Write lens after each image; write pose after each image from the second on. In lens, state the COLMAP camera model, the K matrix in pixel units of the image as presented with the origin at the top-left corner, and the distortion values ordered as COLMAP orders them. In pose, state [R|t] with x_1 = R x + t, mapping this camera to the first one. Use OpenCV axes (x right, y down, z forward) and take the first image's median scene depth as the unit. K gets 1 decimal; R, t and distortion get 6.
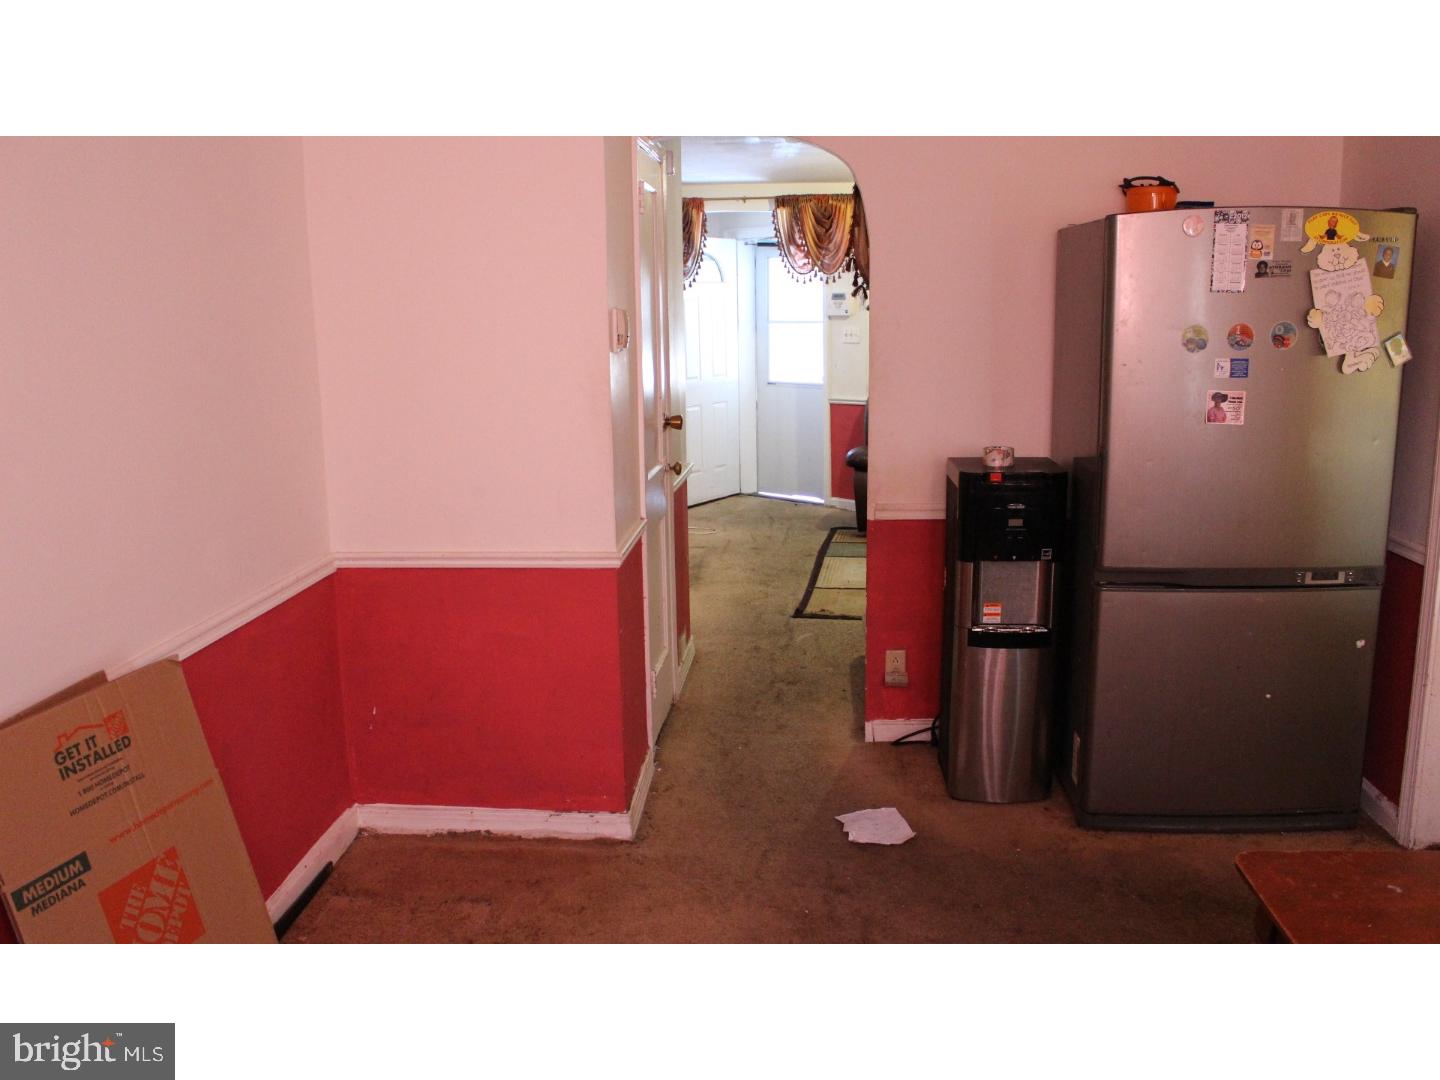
lens RADIAL K [[1173.4, 0, 720.0], [0, 1173.4, 540.0], [0, 0, 1]] dist [-0.002020, -0.073190]
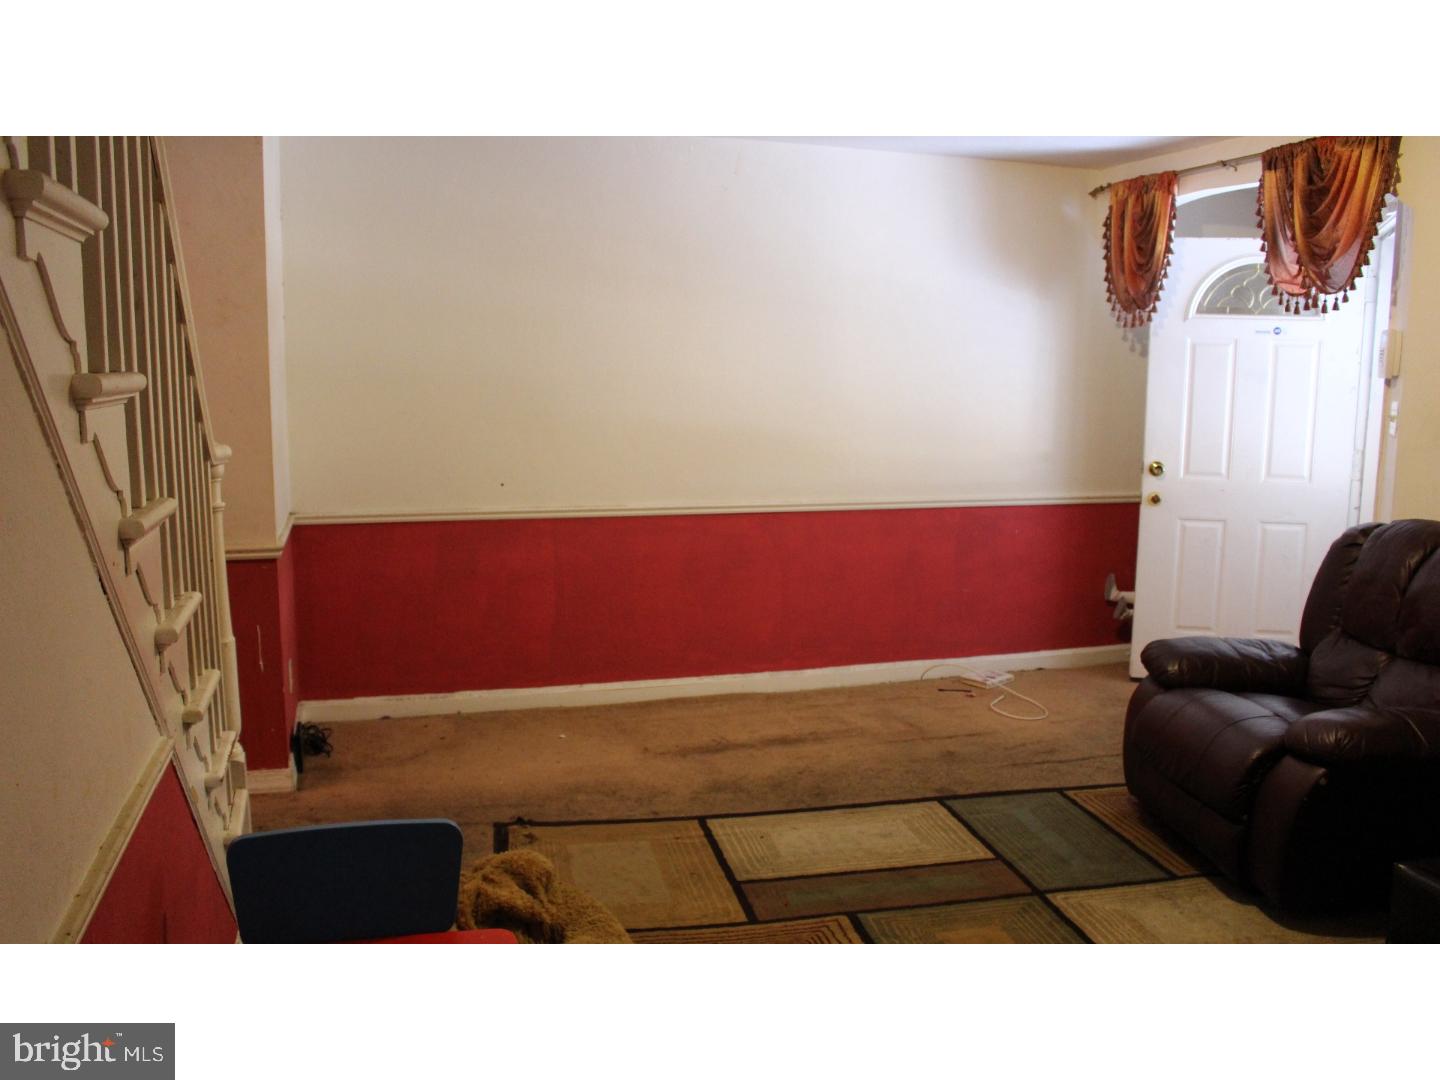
lens RADIAL K [[1173.4, 0, 720.0], [0, 1173.4, 540.0], [0, 0, 1]] dist [-0.002020, -0.073190]
pose [[0.371831, 0.163359, -0.913814, 0.464717], [-0.204079, 0.974697, 0.091203, -0.117345], [0.905590, 0.152578, 0.395760, 0.587561]]
